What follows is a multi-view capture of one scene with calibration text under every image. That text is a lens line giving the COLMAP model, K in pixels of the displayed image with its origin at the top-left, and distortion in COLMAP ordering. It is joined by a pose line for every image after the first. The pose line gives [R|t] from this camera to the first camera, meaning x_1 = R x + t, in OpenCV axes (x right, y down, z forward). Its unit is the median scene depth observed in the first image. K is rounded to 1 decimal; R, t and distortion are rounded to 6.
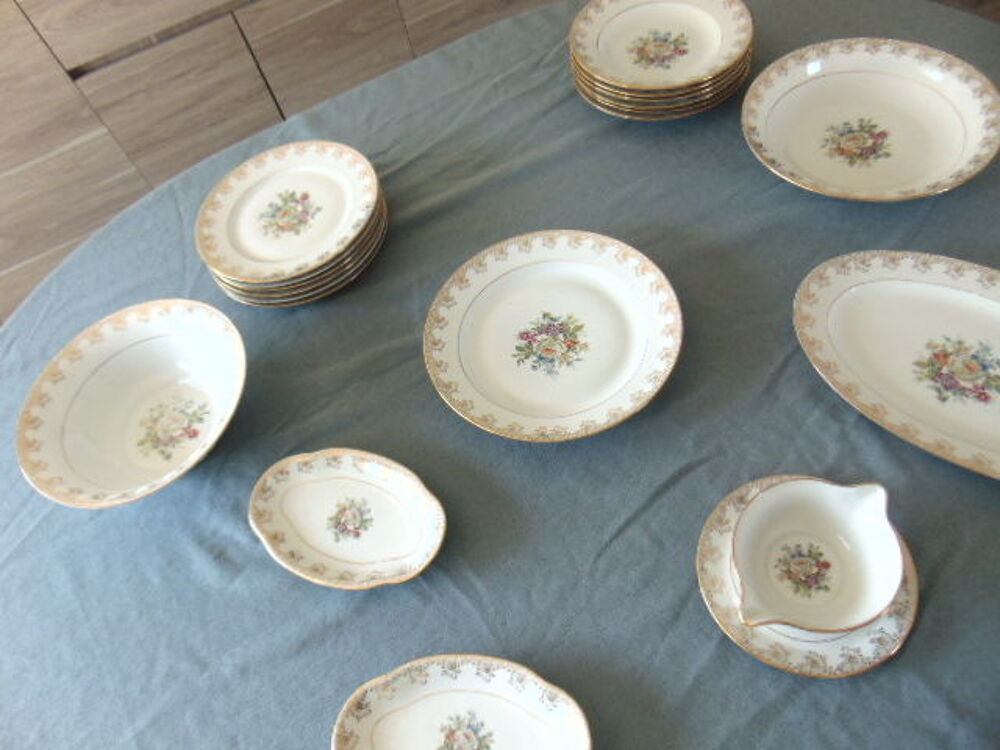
lens RADIAL K [[763.2, 0, 500.0], [0, 763.2, 375.0], [0, 0, 1]] dist [-0.014184, 0.054921]
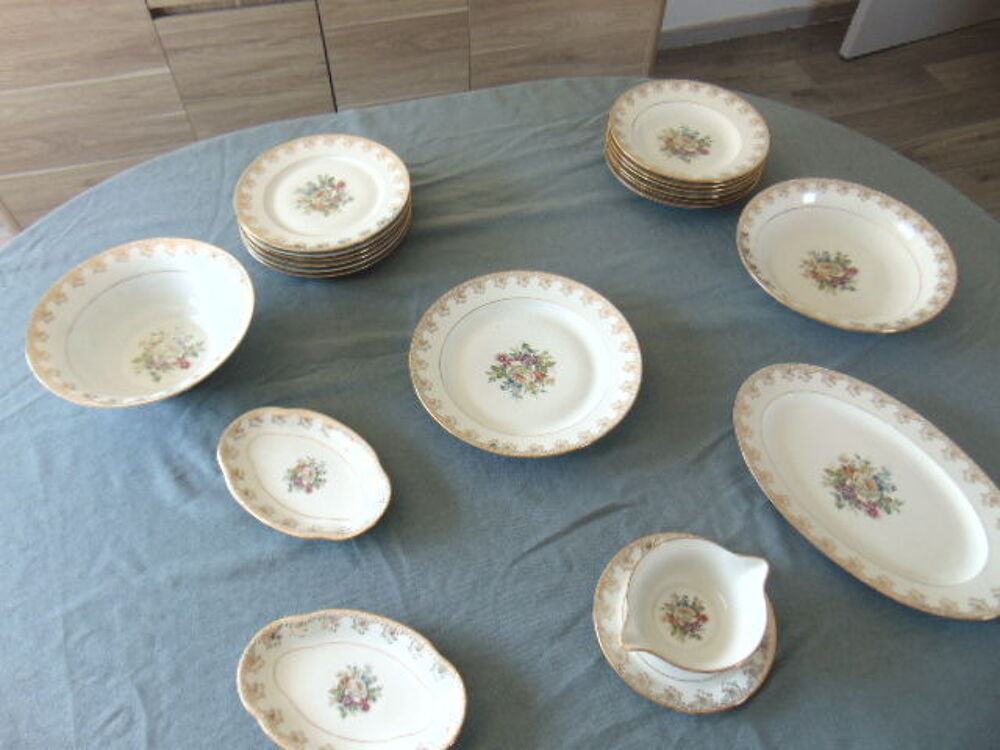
lens RADIAL K [[763.2, 0, 500.0], [0, 763.2, 375.0], [0, 0, 1]] dist [-0.014184, 0.054921]
pose [[0.964573, 0.261963, 0.031227, 0.001567], [-0.260520, 0.964477, -0.043751, 0.022989], [-0.041579, 0.034066, 0.998554, -0.115413]]
